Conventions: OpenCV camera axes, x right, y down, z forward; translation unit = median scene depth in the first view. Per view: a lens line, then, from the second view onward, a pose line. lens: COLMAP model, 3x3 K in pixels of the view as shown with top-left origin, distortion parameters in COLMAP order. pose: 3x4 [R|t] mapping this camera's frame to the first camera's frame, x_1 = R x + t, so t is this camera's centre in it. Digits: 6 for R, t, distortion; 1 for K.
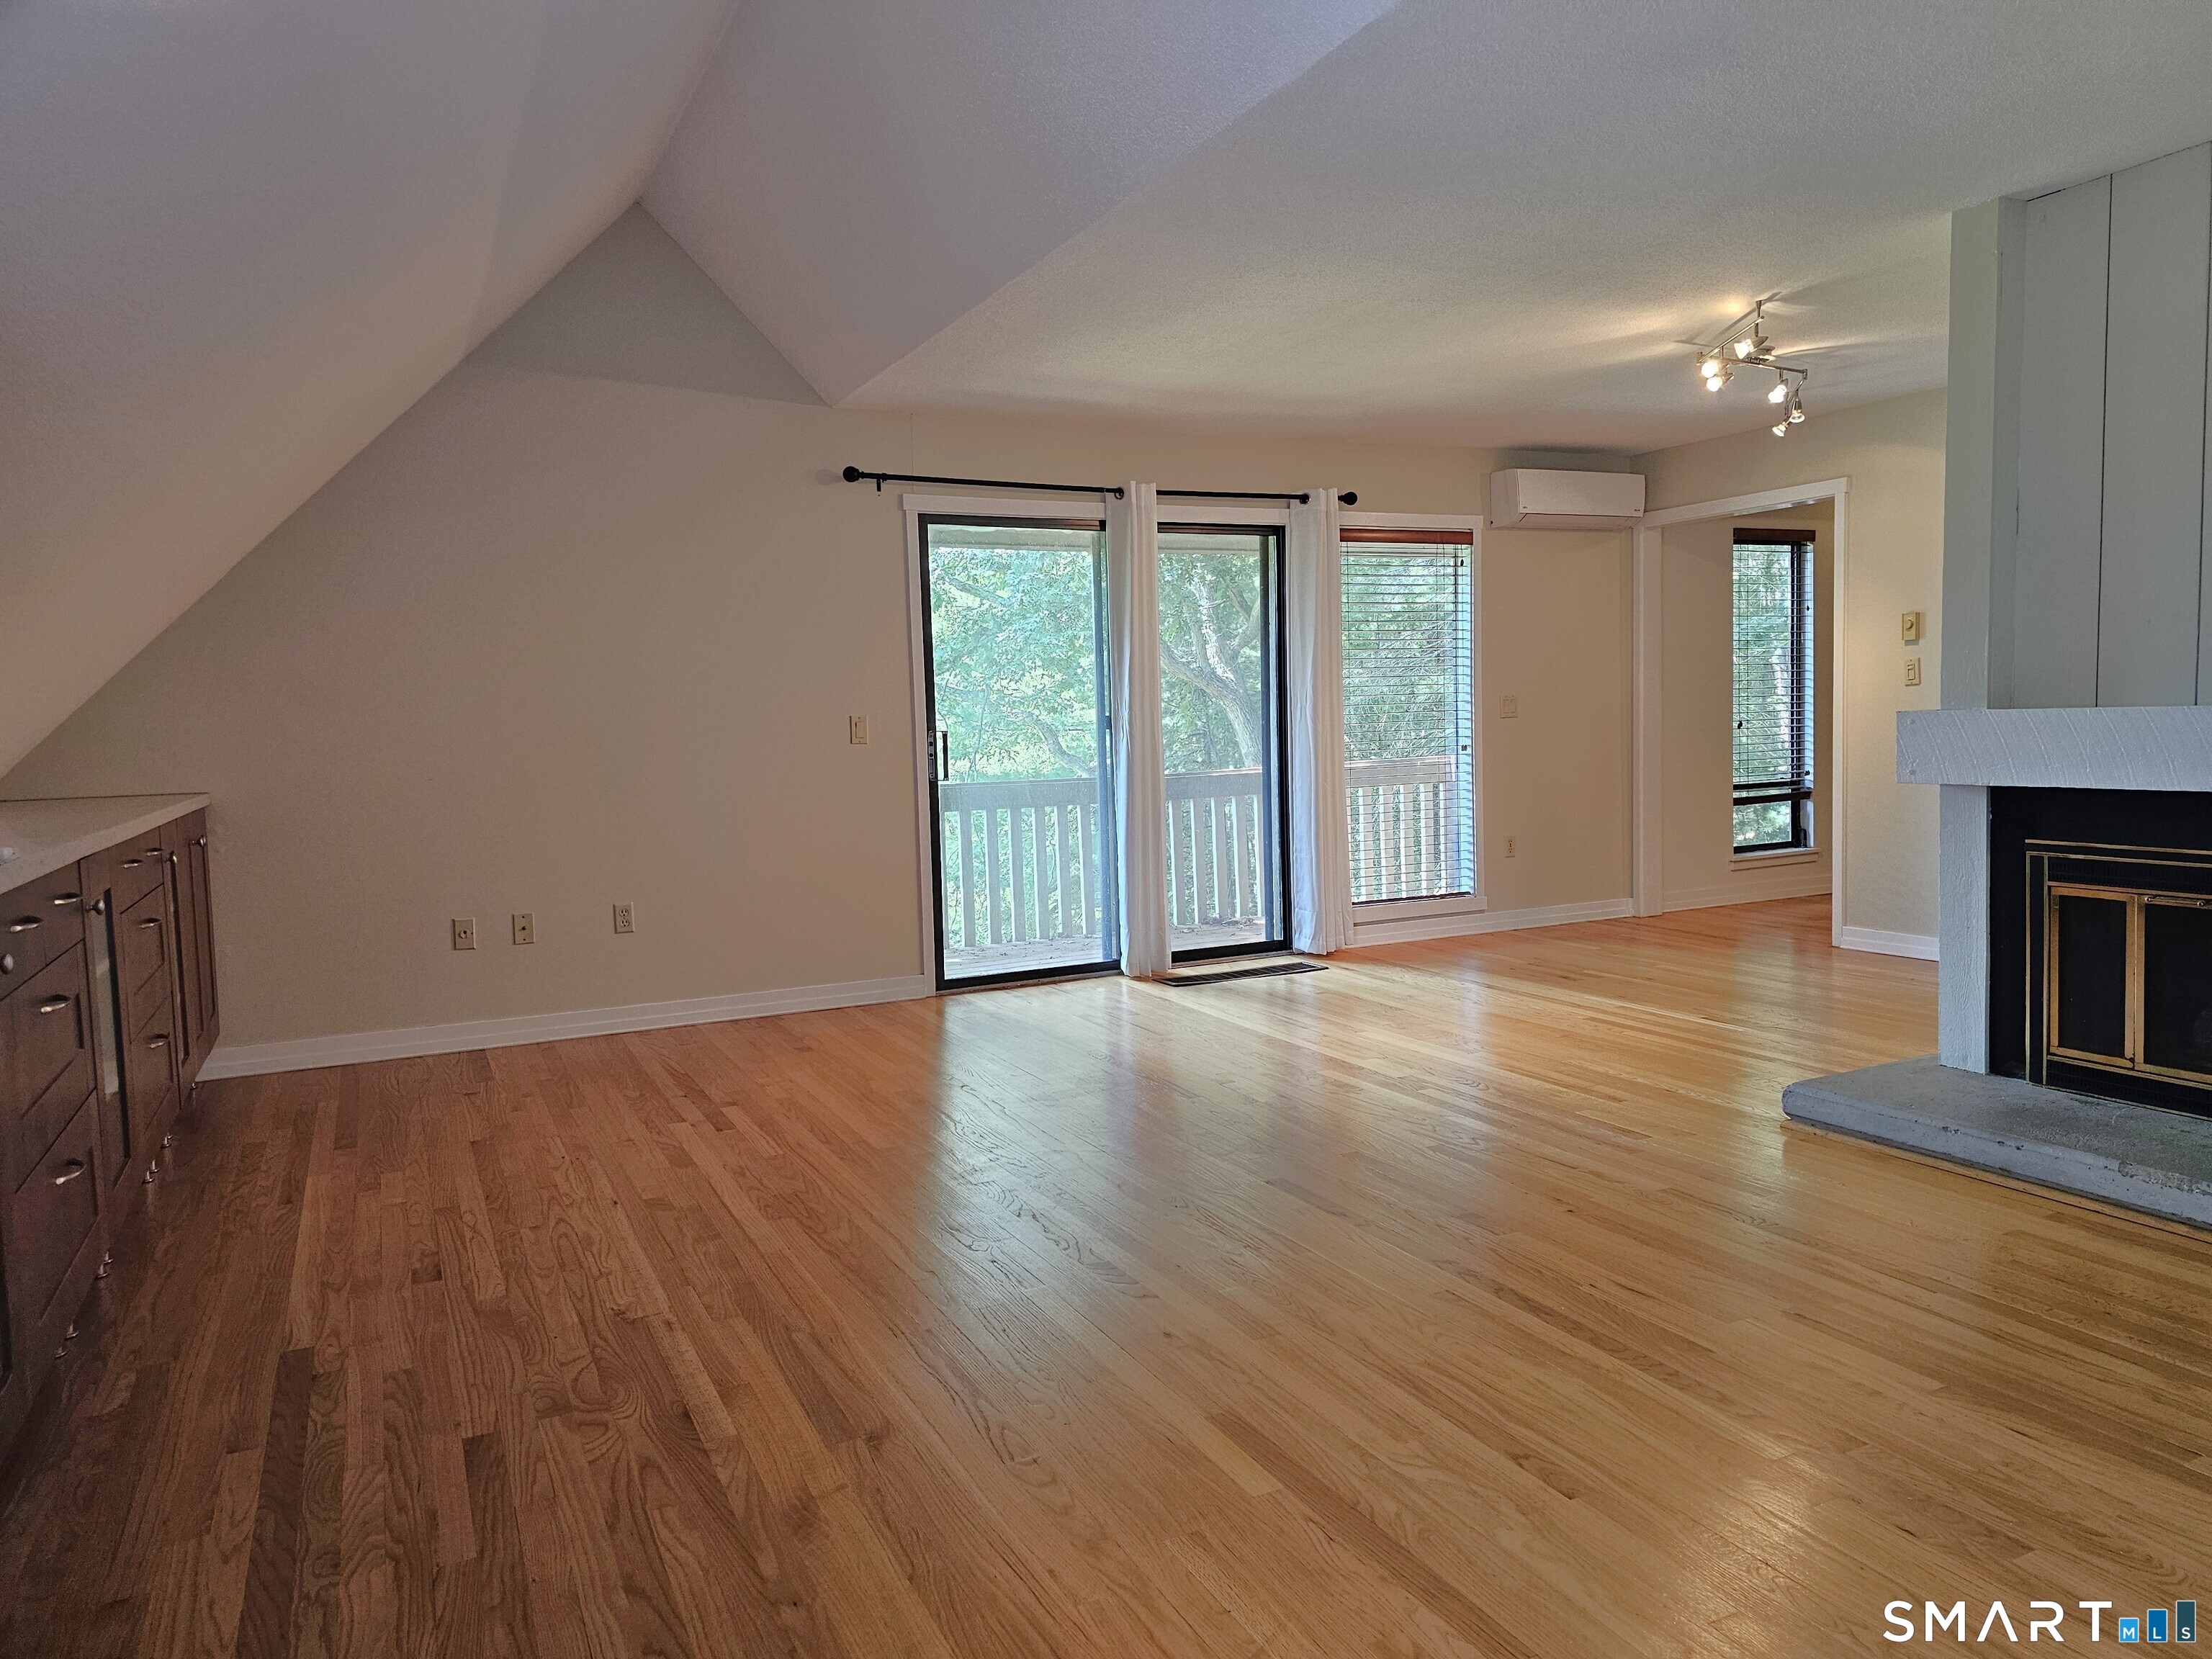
lens RADIAL K [[1482.4, 0, 1115.7], [0, 1482.4, 797.5], [0, 0, 1]] dist [0.062378, -0.056983]
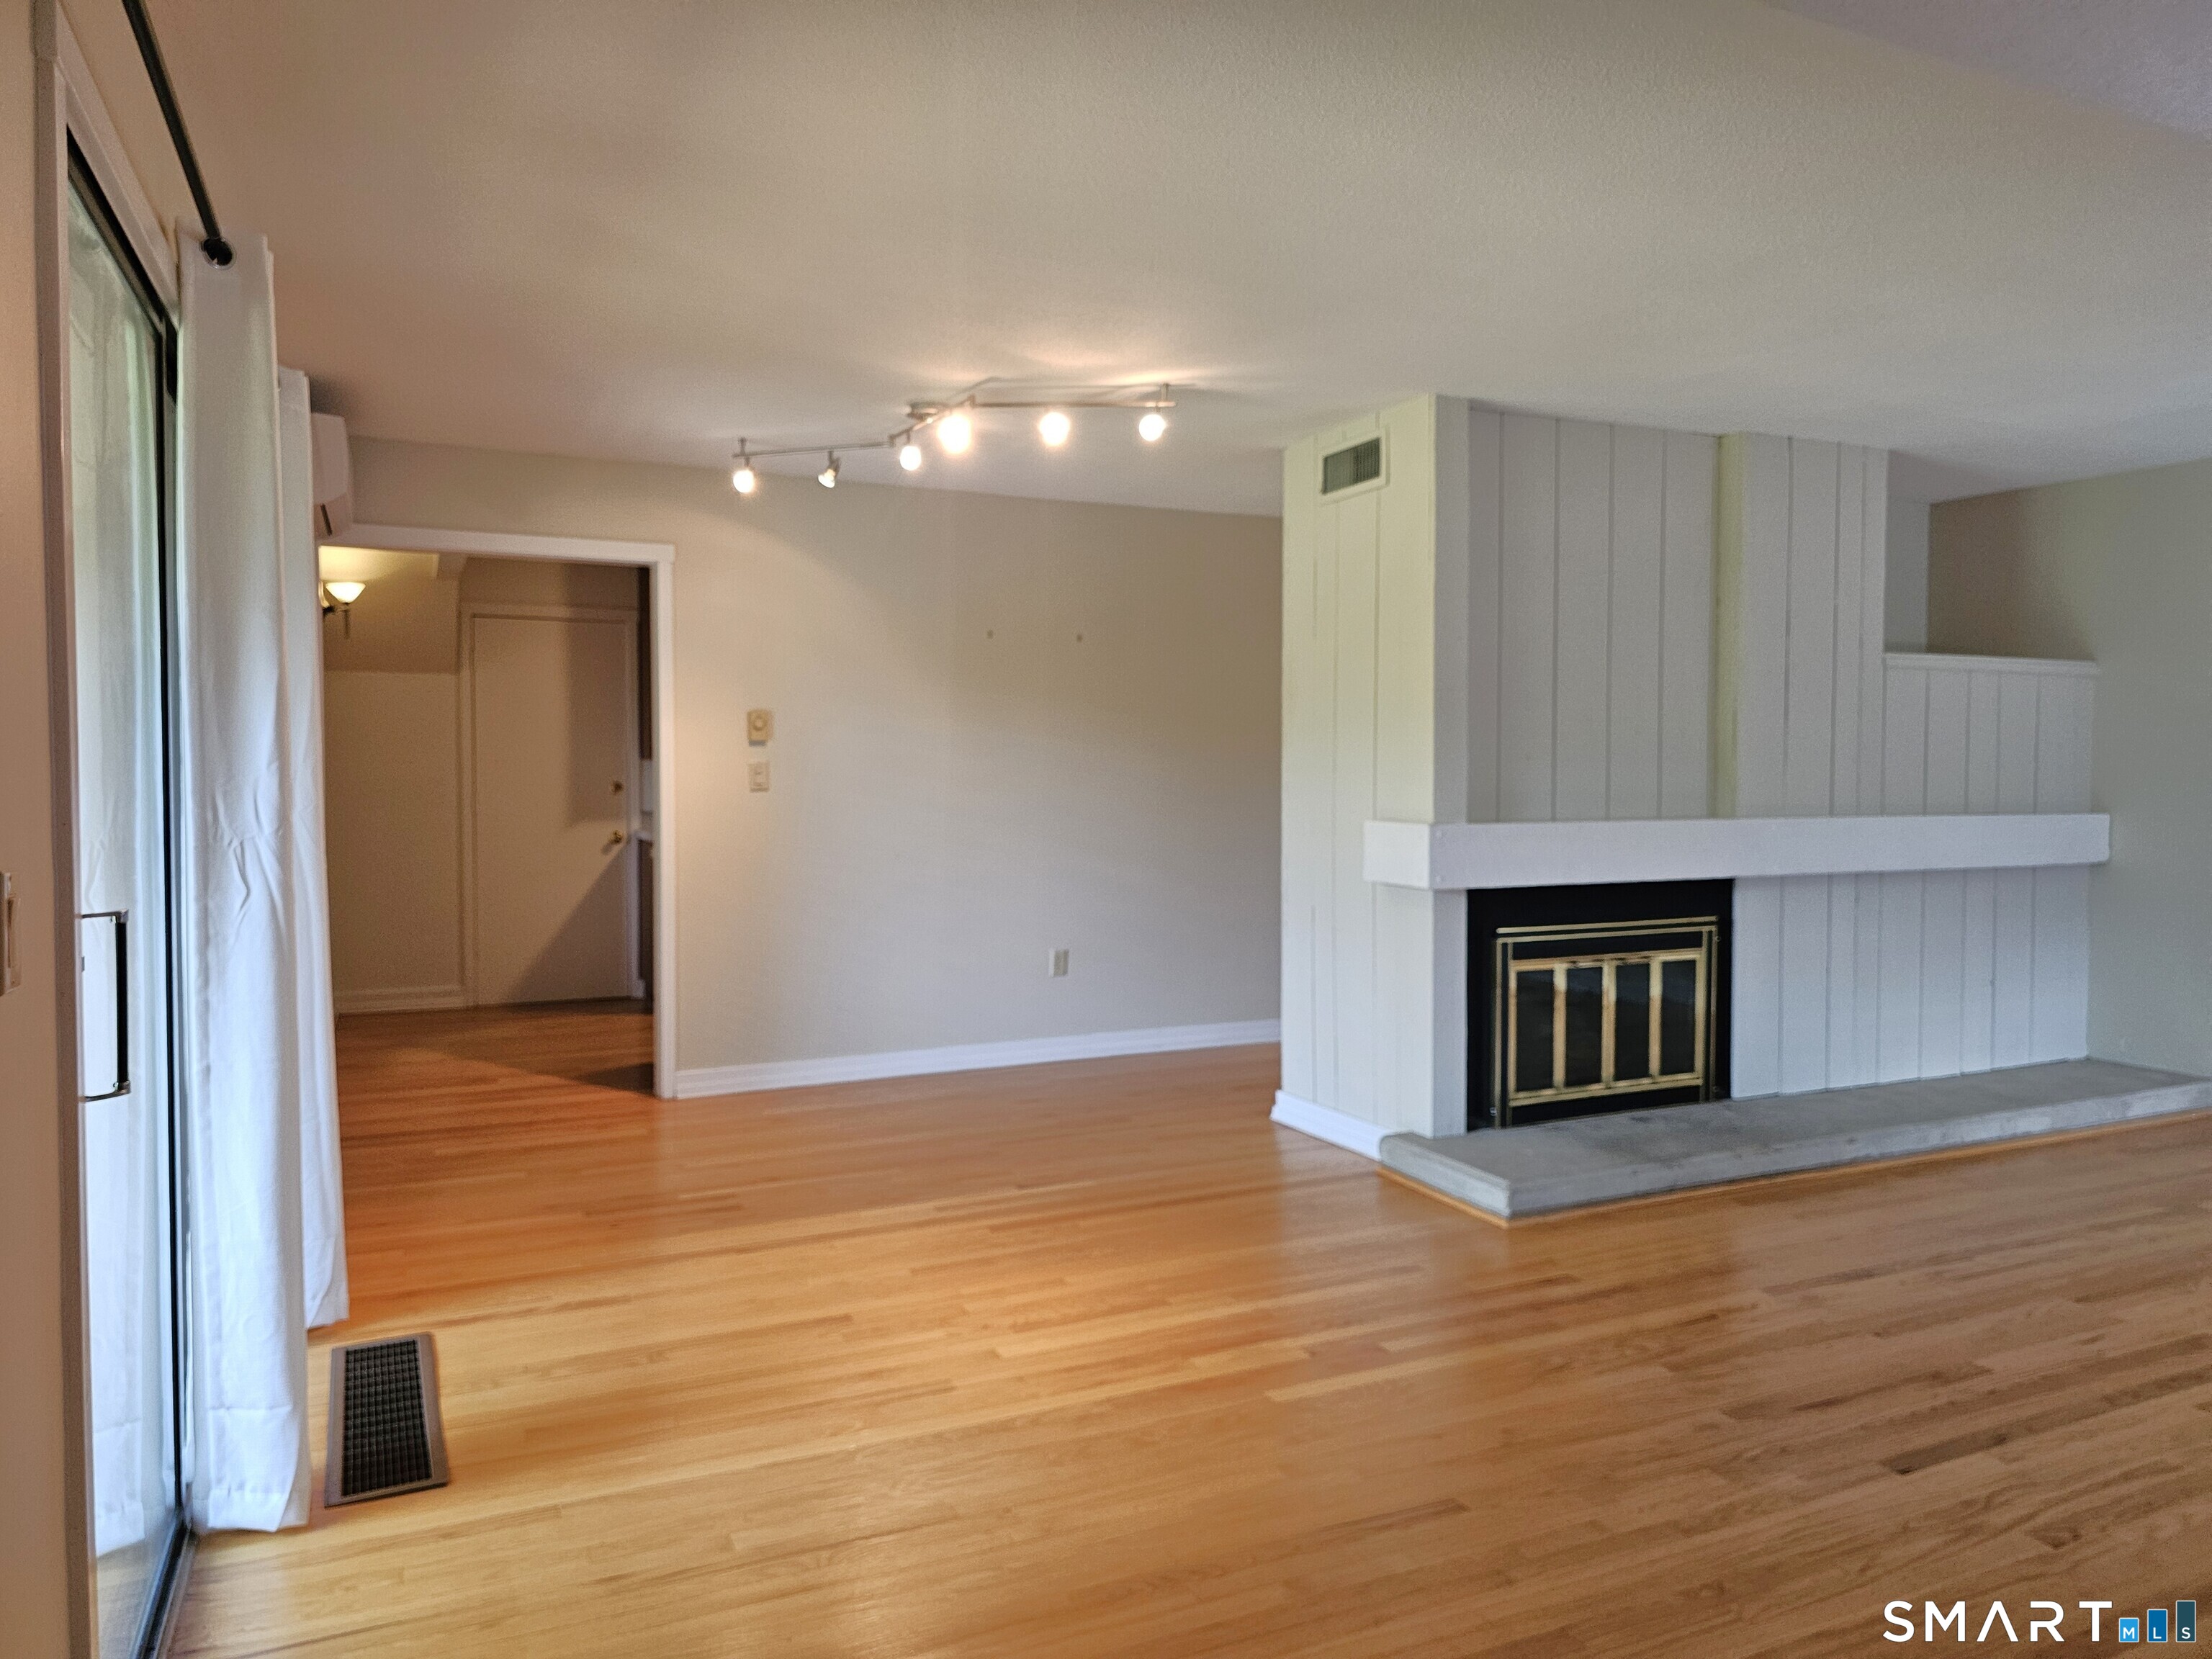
lens RADIAL K [[1482.4, 0, 1093.6], [0, 1482.4, 831.9], [0, 0, 1]] dist [0.062378, -0.056983]
pose [[0.027244, -0.017438, 0.999477, -0.523553], [0.053418, 0.998445, 0.015964, -0.075789], [-0.998200, 0.052955, 0.028133, 1.099215]]
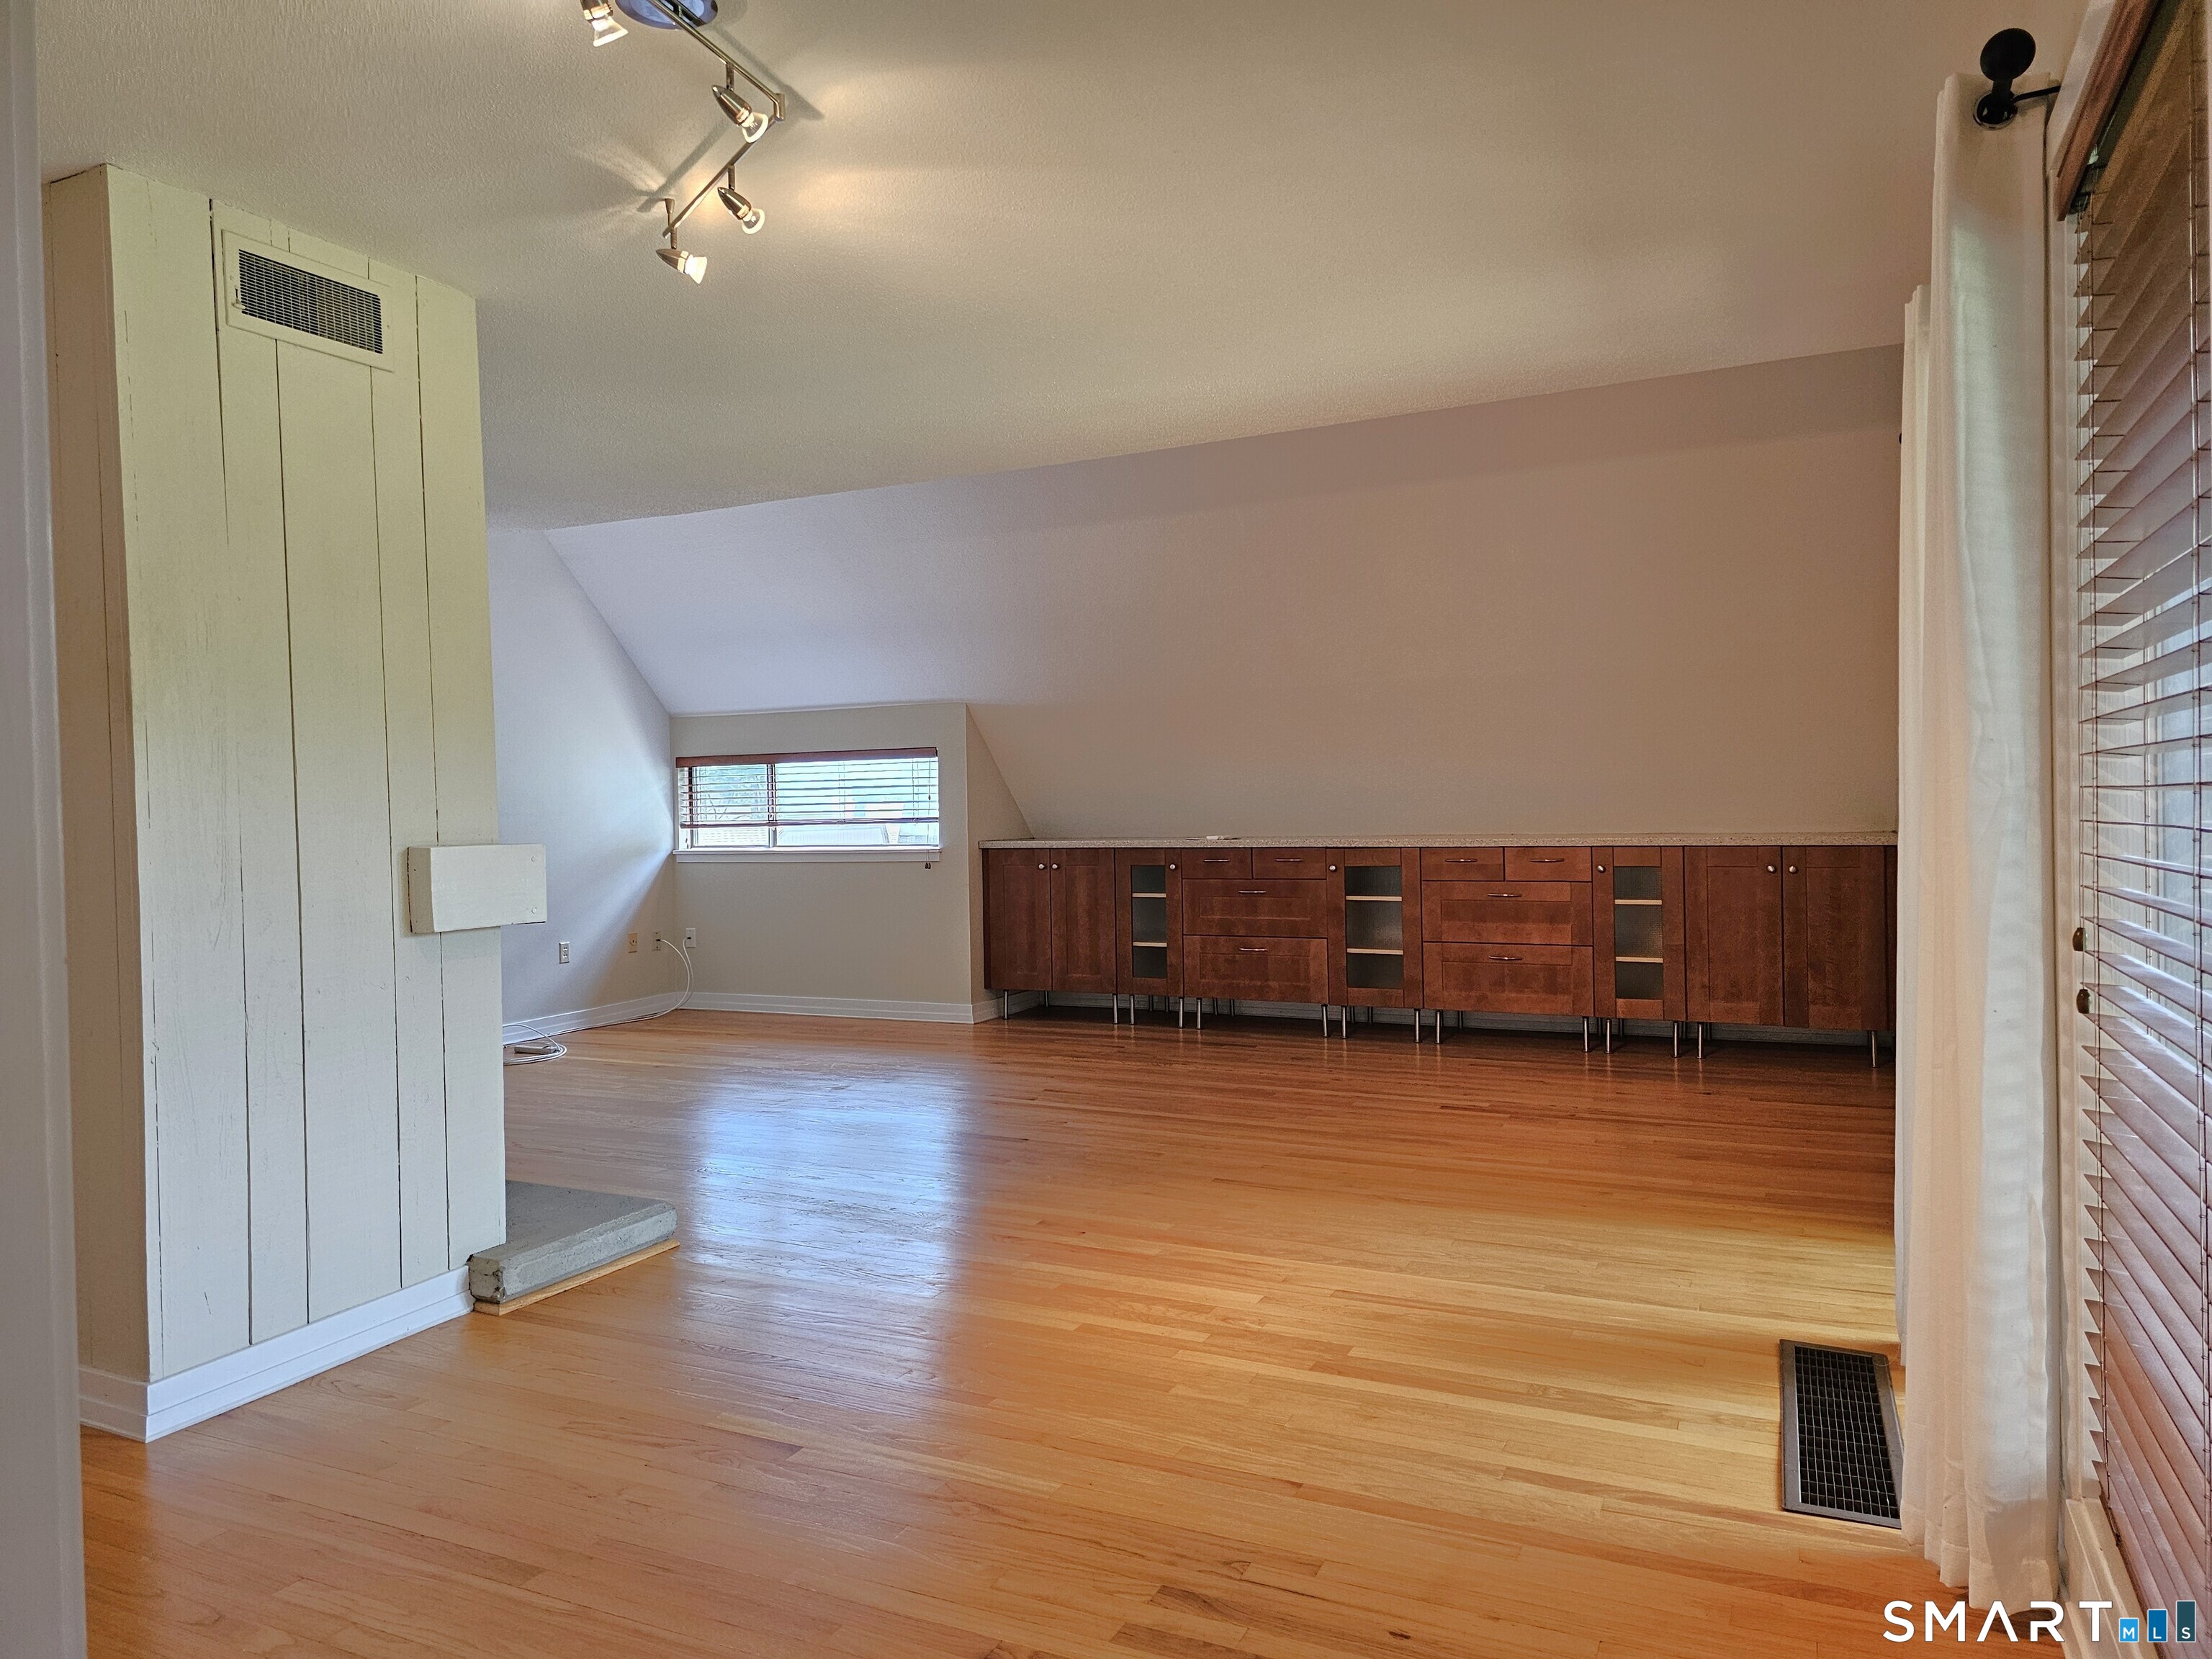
lens RADIAL K [[1482.4, 0, 1092.2], [0, 1482.4, 831.7], [0, 0, 1]] dist [0.062378, -0.056983]
pose [[-0.791147, 0.056636, -0.608998, 0.720044], [0.008085, 0.996585, 0.082178, -0.121849], [0.611573, 0.060091, -0.788903, 1.722424]]
